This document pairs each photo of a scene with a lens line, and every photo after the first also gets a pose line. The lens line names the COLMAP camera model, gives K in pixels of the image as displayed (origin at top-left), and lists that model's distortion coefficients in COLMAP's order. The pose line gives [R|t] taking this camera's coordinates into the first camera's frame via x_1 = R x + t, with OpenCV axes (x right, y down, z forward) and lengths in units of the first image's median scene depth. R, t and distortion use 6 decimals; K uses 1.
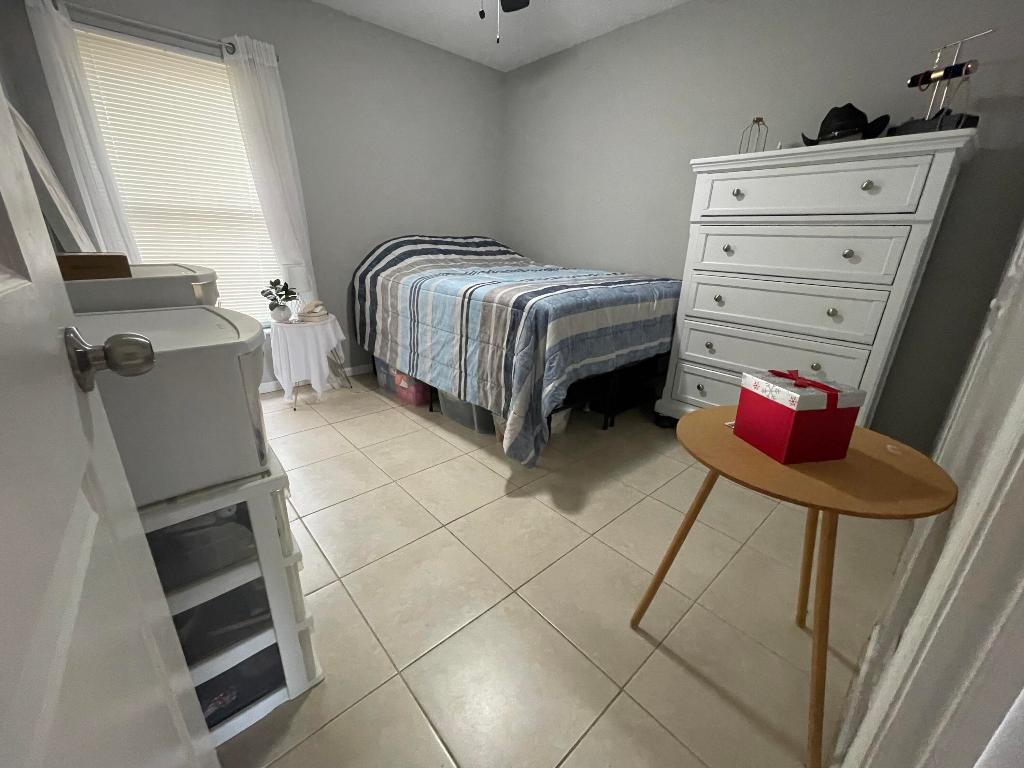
lens RADIAL K [[412.5, 0, 513.4], [0, 412.5, 377.2], [0, 0, 1]] dist [-0.001781, -0.000245]
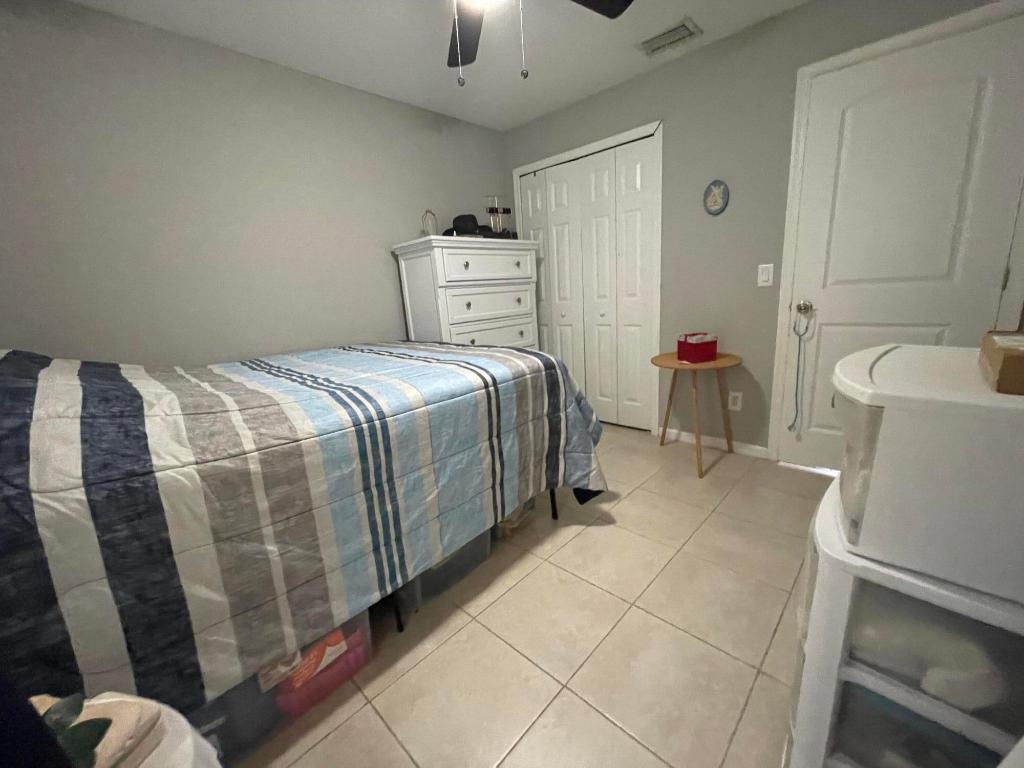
lens RADIAL K [[413.3, 0, 514.1], [0, 413.3, 387.2], [0, 0, 1]] dist [-0.007487, -0.000227]
pose [[-0.071909, -0.254525, 0.964389, -0.838050], [0.382331, 0.886001, 0.262344, -0.369124], [-0.921223, 0.387581, 0.033602, 0.923712]]
